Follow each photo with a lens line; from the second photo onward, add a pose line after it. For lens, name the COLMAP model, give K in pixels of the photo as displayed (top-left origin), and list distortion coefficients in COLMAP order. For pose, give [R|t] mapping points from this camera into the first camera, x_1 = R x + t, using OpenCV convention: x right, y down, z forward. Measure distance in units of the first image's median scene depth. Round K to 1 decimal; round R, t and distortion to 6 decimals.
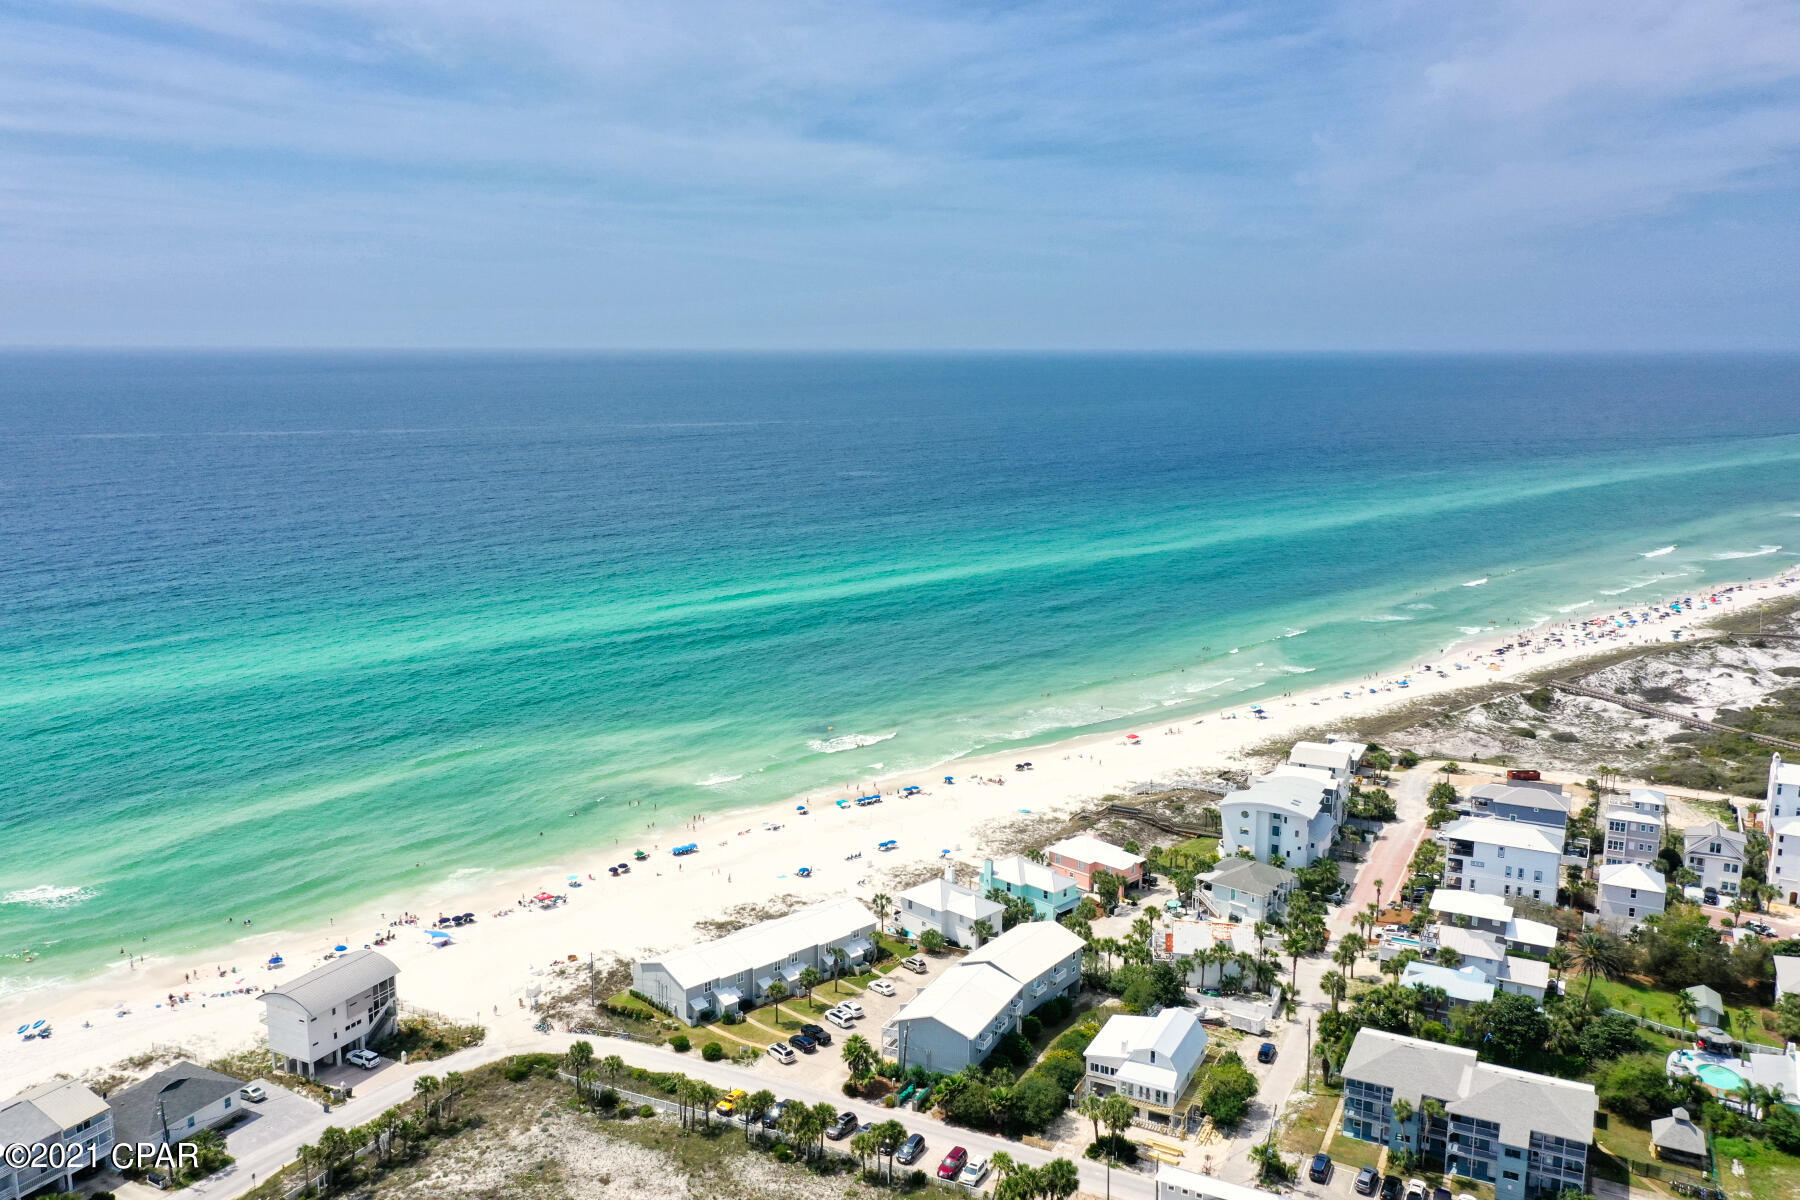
lens RADIAL K [[1412.7, 0, 900.0], [0, 1412.7, 600.0], [0, 0, 1]] dist [-0.004016, 0.002416]
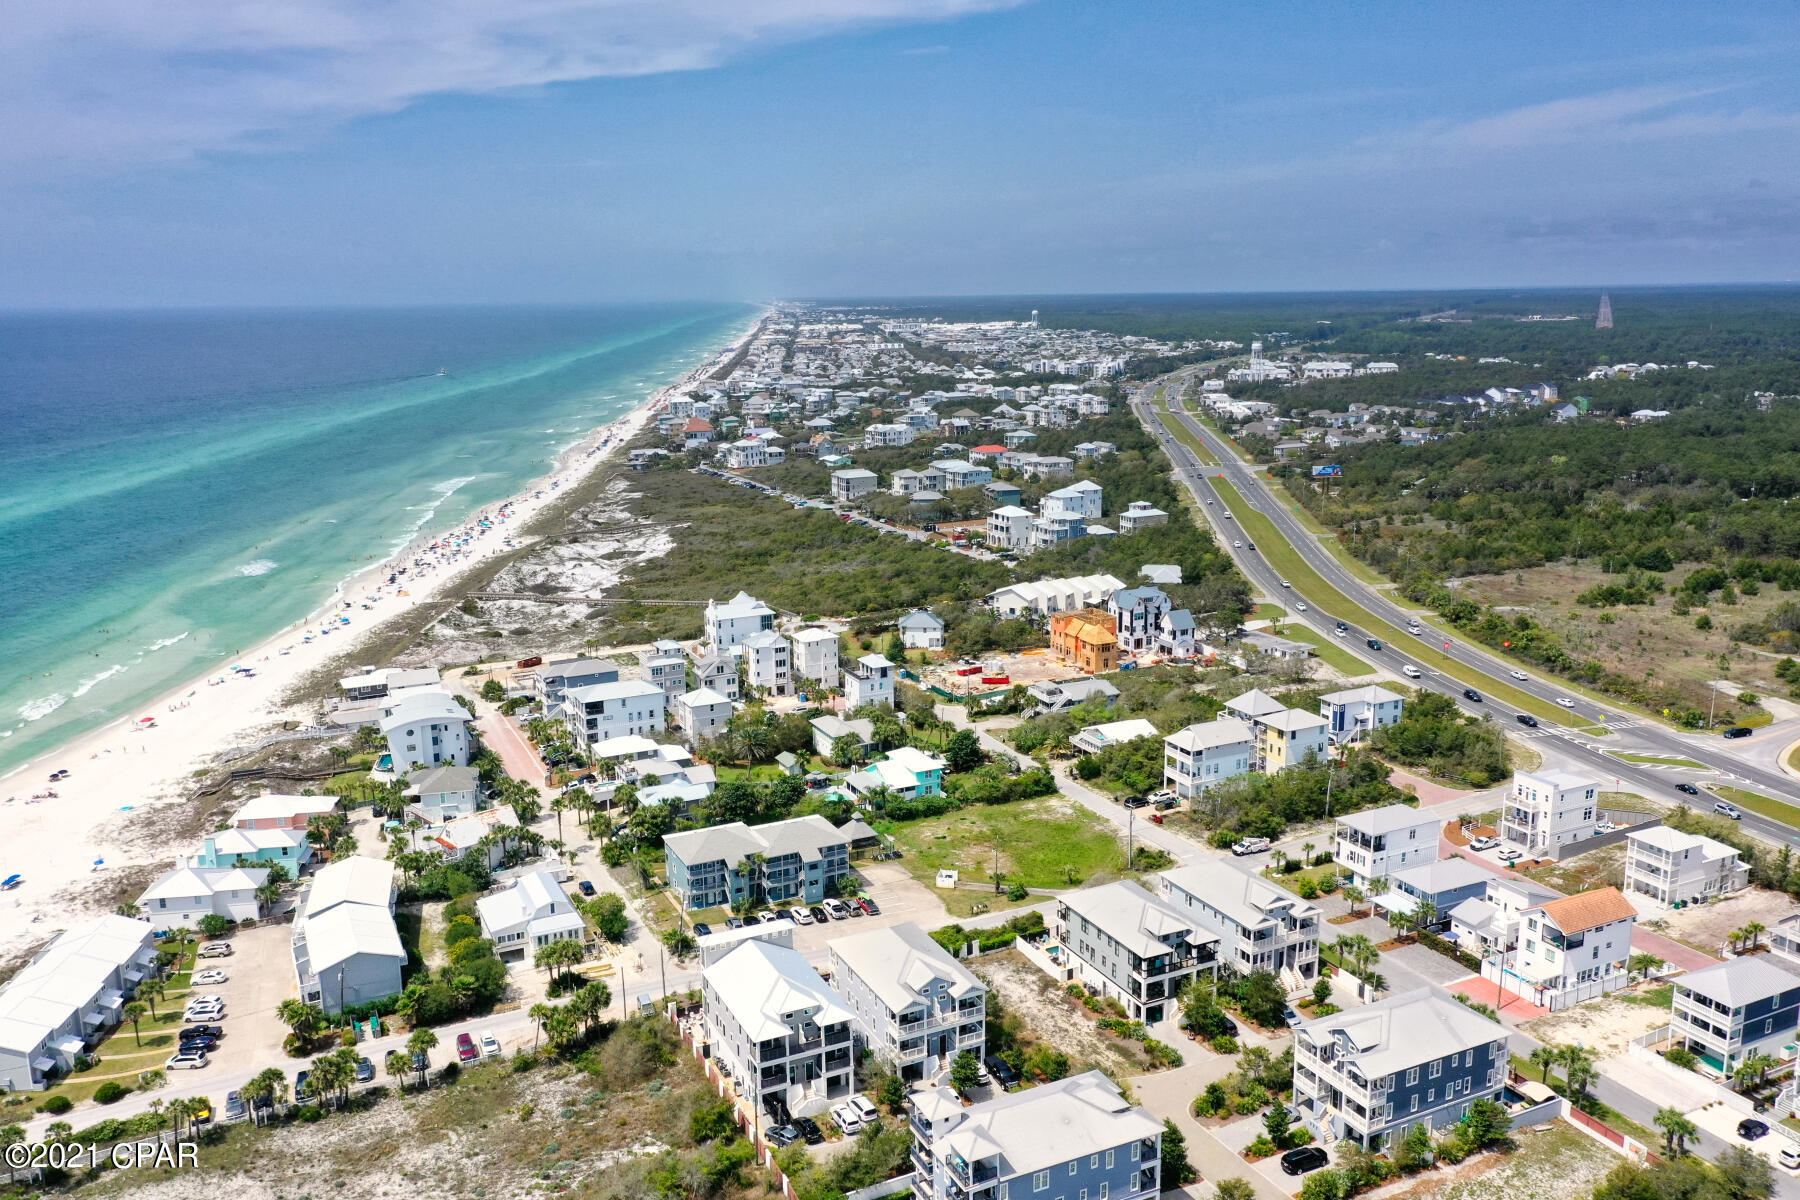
lens RADIAL K [[1430.3, 0, 890.1], [0, 1430.3, 574.0], [0, 0, 1]] dist [0.008242, 0.002794]
pose [[0.604271, -0.161101, 0.780322, -0.458020], [0.153843, 0.984508, 0.084123, -0.005762], [-0.781786, 0.069214, 0.619694, 0.019697]]
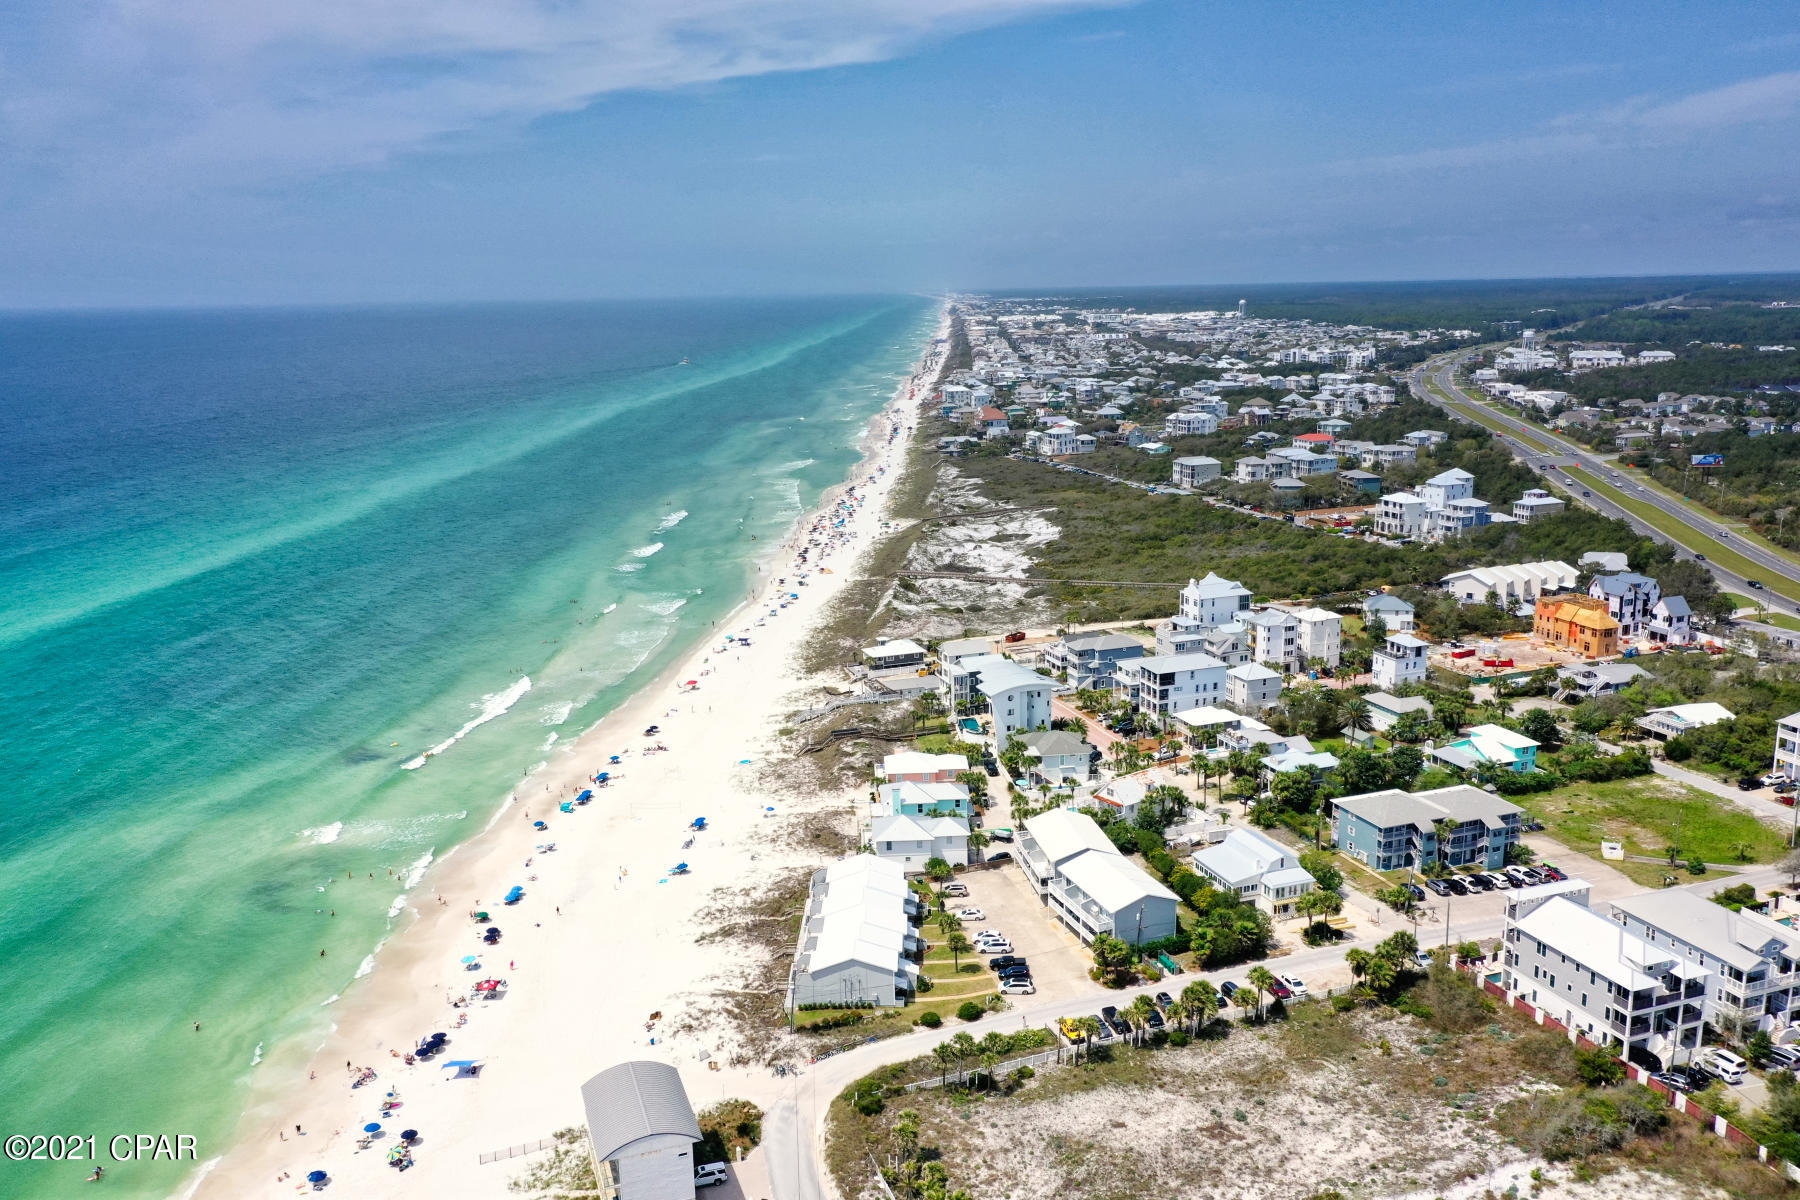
lens RADIAL K [[1425.4, 0, 901.2], [0, 1425.4, 597.6], [0, 0, 1]] dist [0.003827, 0.005244]
pose [[0.684588, -0.168119, 0.709278, -0.762620], [0.148623, 0.984792, 0.089974, -0.055802], [-0.713618, 0.043820, 0.699163, 0.305133]]
